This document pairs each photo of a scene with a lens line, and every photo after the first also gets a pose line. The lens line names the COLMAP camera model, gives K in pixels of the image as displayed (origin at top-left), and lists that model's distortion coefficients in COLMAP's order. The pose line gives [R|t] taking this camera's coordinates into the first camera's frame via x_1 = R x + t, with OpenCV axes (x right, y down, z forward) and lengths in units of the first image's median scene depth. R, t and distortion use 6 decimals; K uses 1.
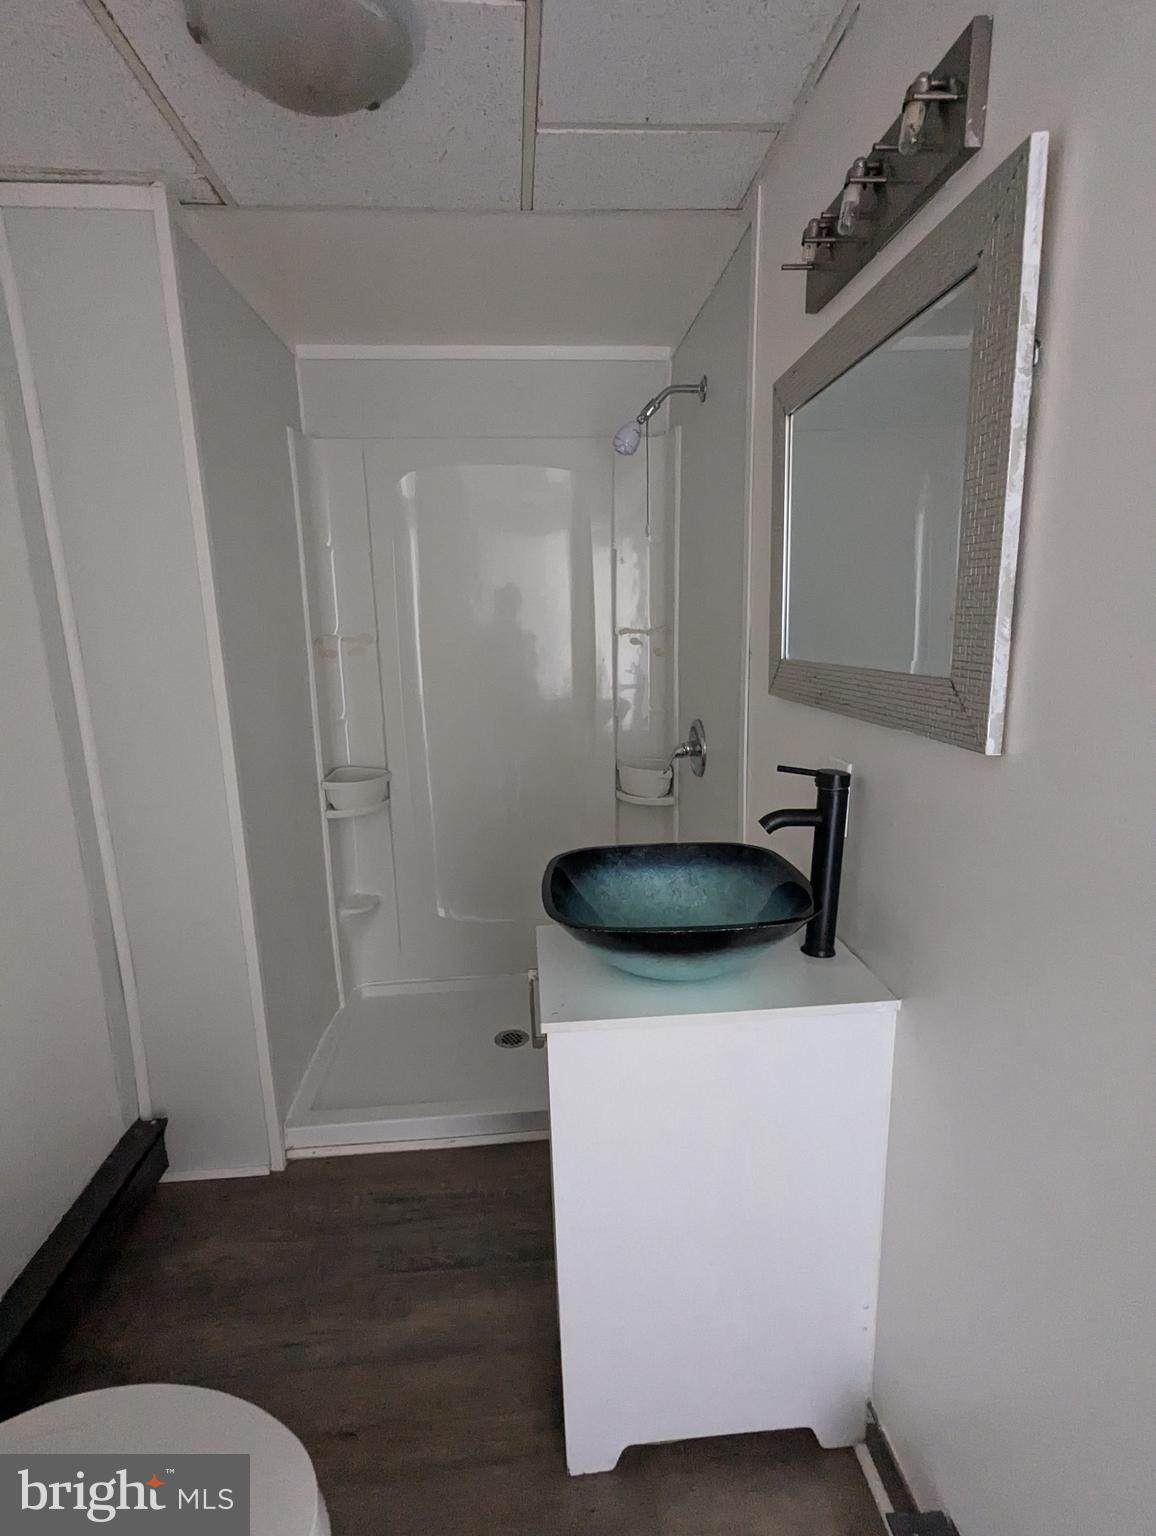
lens RADIAL K [[723.1, 0, 578.0], [0, 723.1, 768.0], [0, 0, 1]] dist [-0.008174, 0.000849]
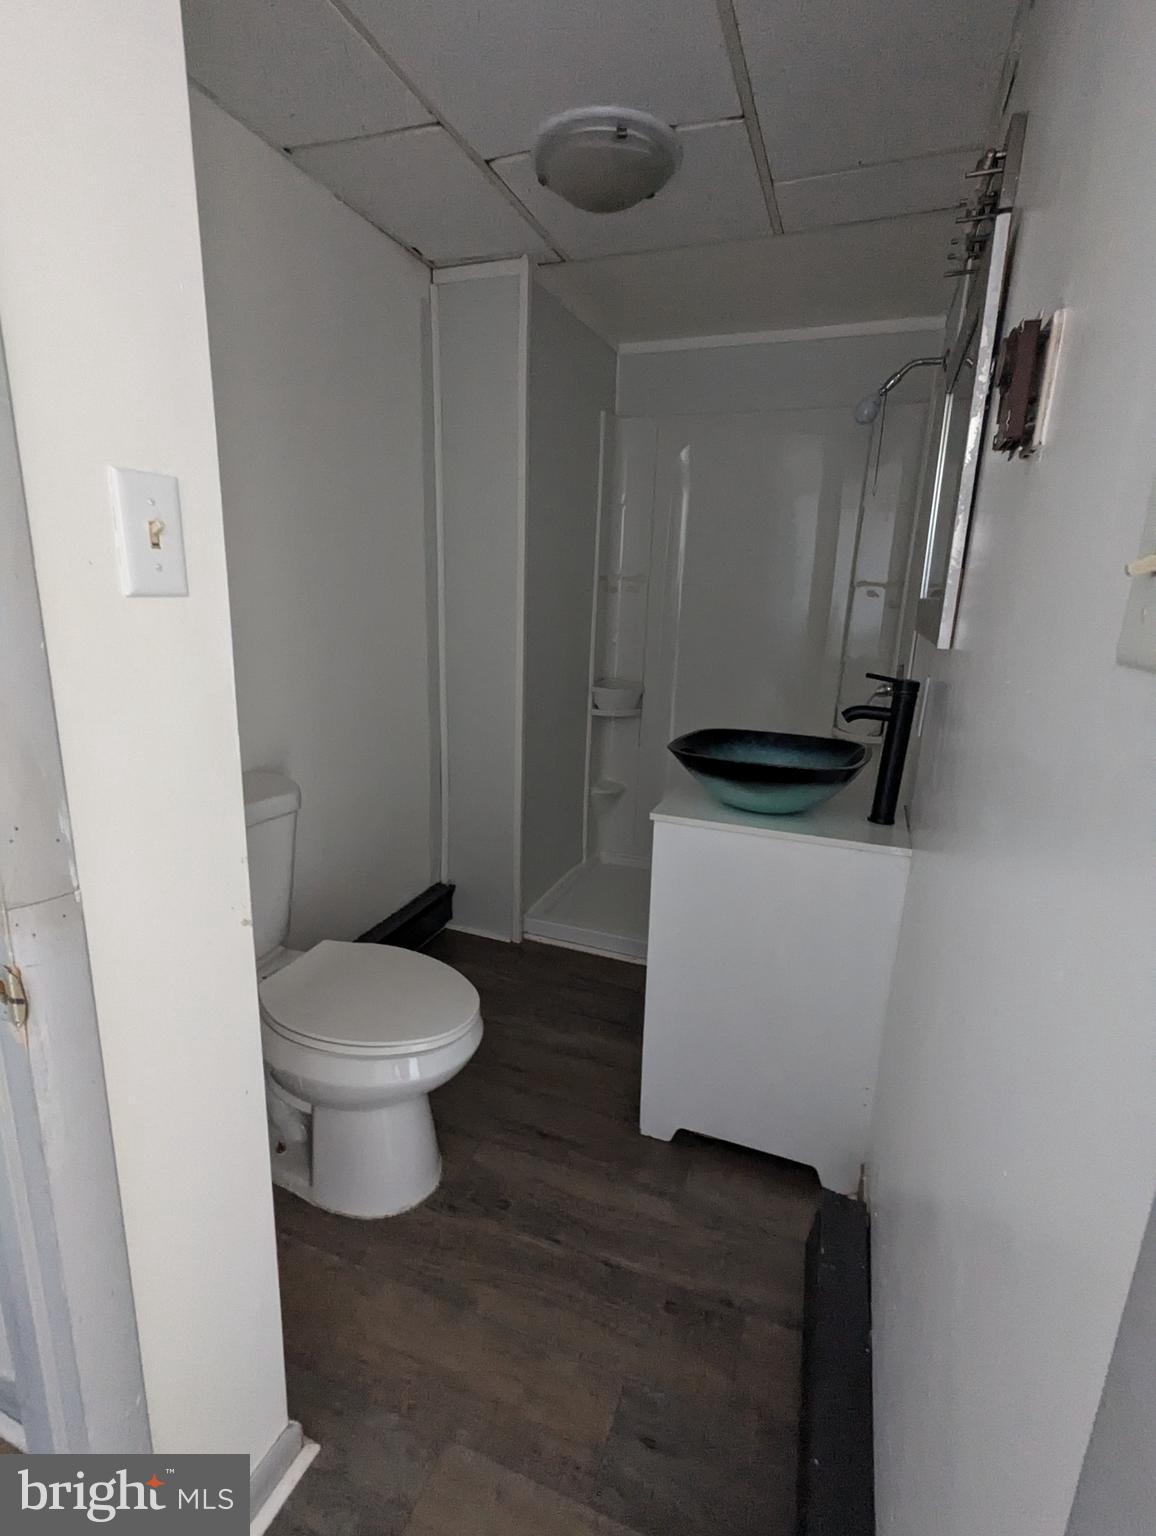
lens RADIAL K [[739.9, 0, 578.0], [0, 739.9, 768.0], [0, 0, 1]] dist [-0.001059, 0.000615]
pose [[0.897493, 0.152970, -0.413650, 0.259899], [-0.136161, 0.988209, 0.070018, 0.096651], [0.419484, -0.006518, 0.907739, -0.294850]]
